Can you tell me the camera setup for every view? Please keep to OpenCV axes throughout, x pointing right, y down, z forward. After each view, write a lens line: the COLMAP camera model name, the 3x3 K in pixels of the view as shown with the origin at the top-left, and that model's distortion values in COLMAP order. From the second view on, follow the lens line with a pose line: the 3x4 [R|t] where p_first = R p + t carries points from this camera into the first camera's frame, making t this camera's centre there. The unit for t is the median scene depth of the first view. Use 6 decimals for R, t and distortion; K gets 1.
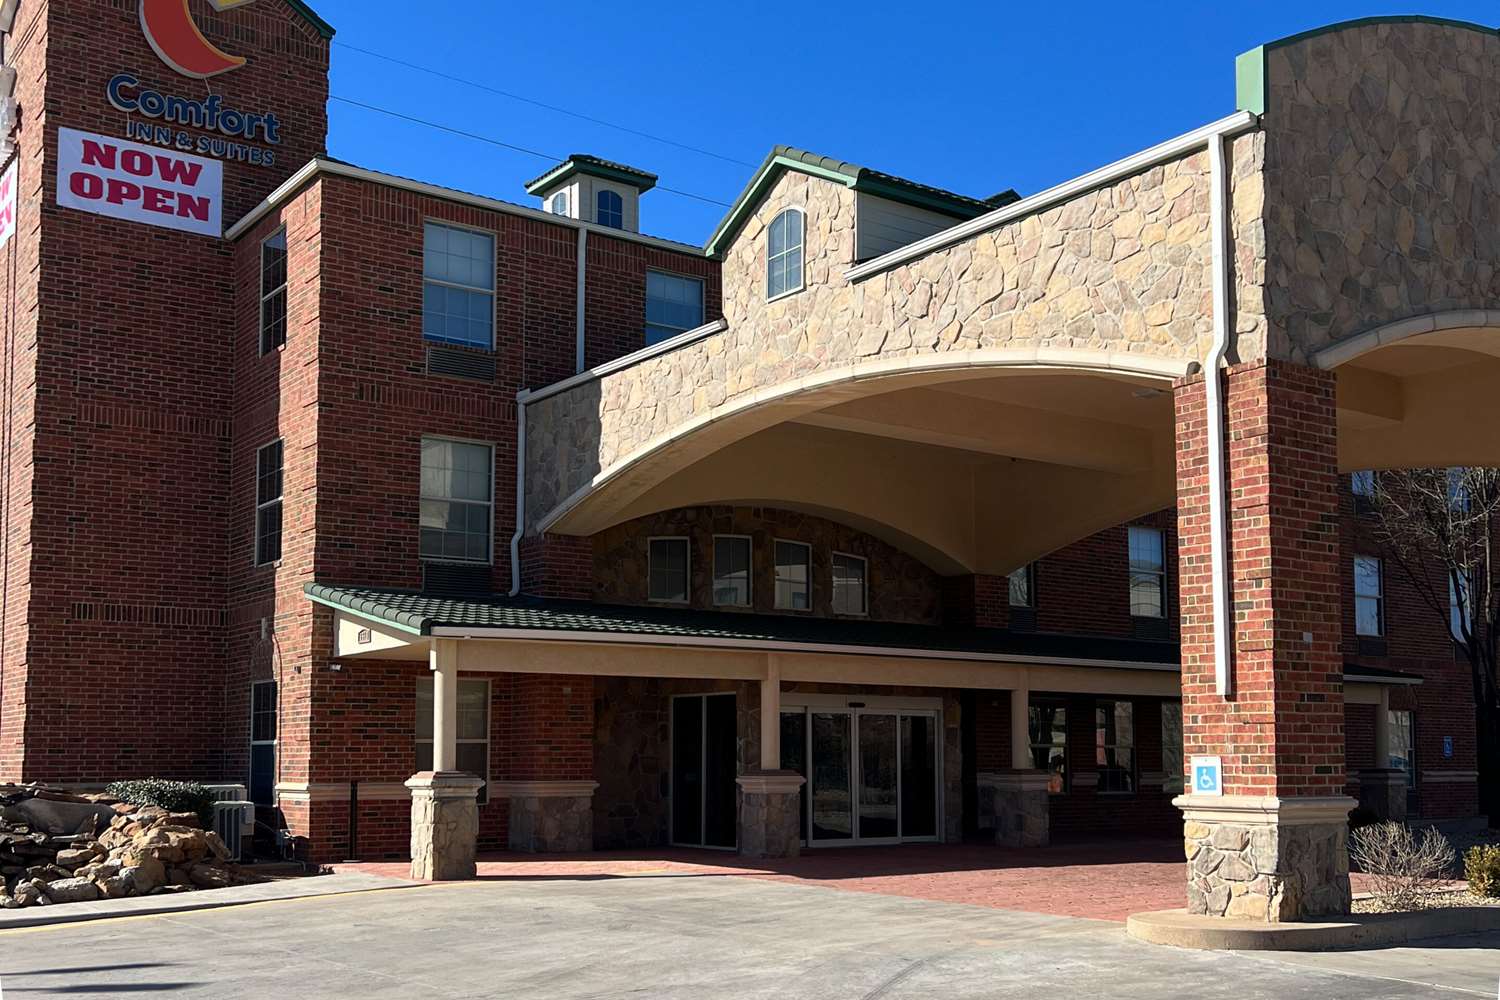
lens RADIAL K [[1716.9, 0, 846.5], [0, 1716.9, 493.4], [0, 0, 1]] dist [0.099133, -0.357393]
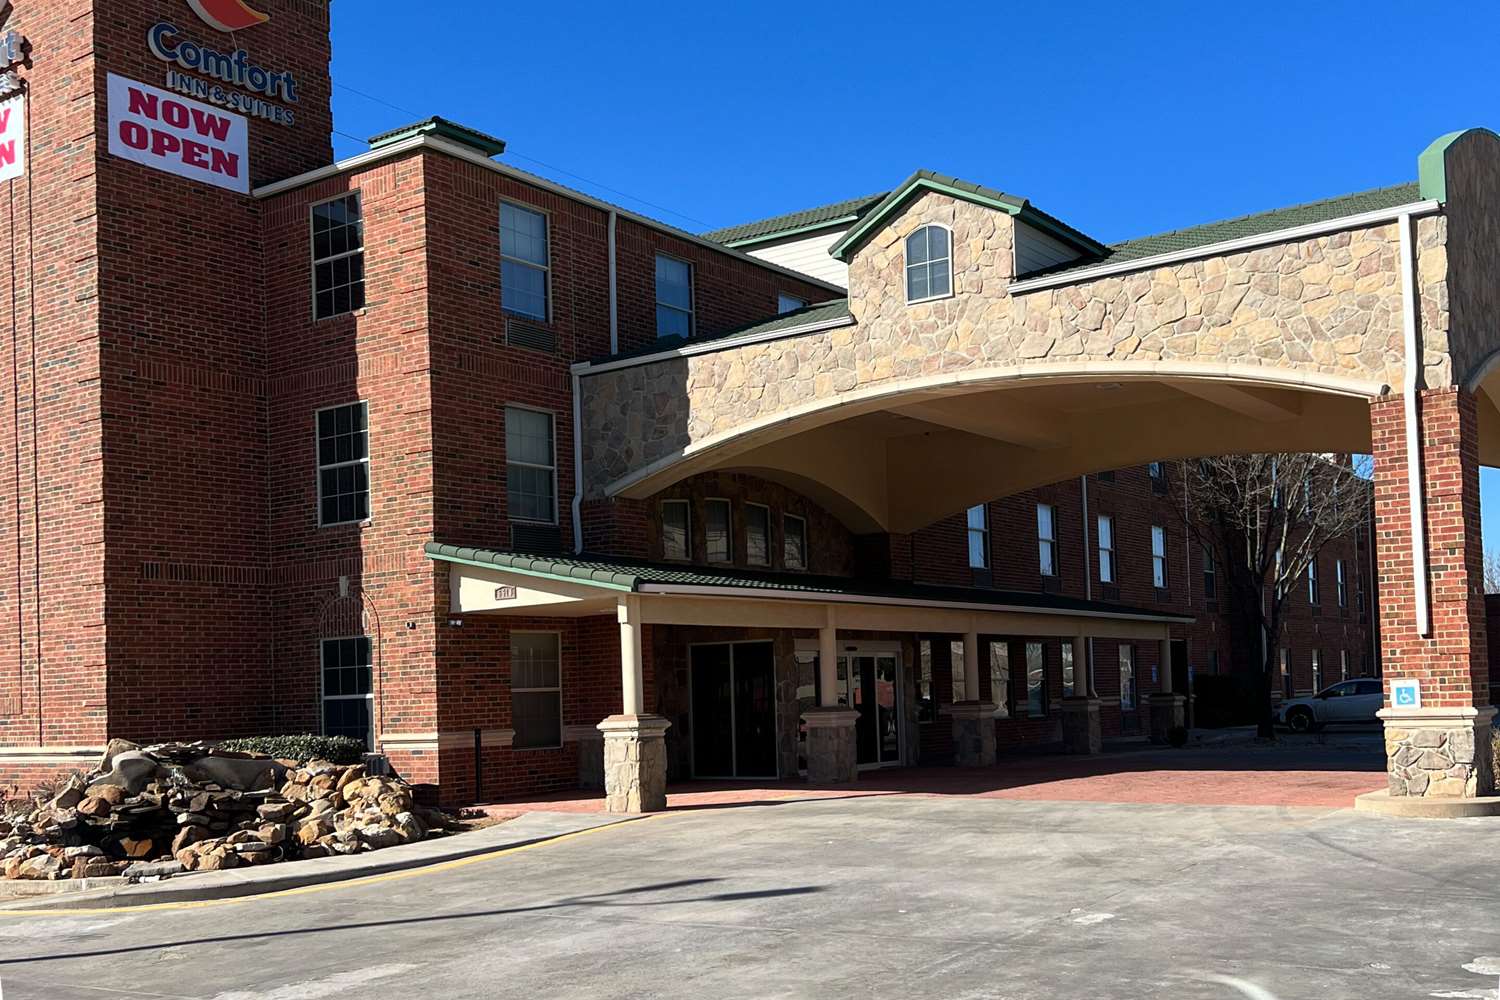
lens RADIAL K [[1716.9, 0, 846.5], [0, 1716.9, 493.4], [0, 0, 1]] dist [0.099133, -0.357393]
pose [[0.935898, 0.011140, 0.352094, -0.434204], [-0.022800, 0.999320, 0.028985, -0.014285], [-0.351532, -0.035154, 0.935516, -0.067162]]
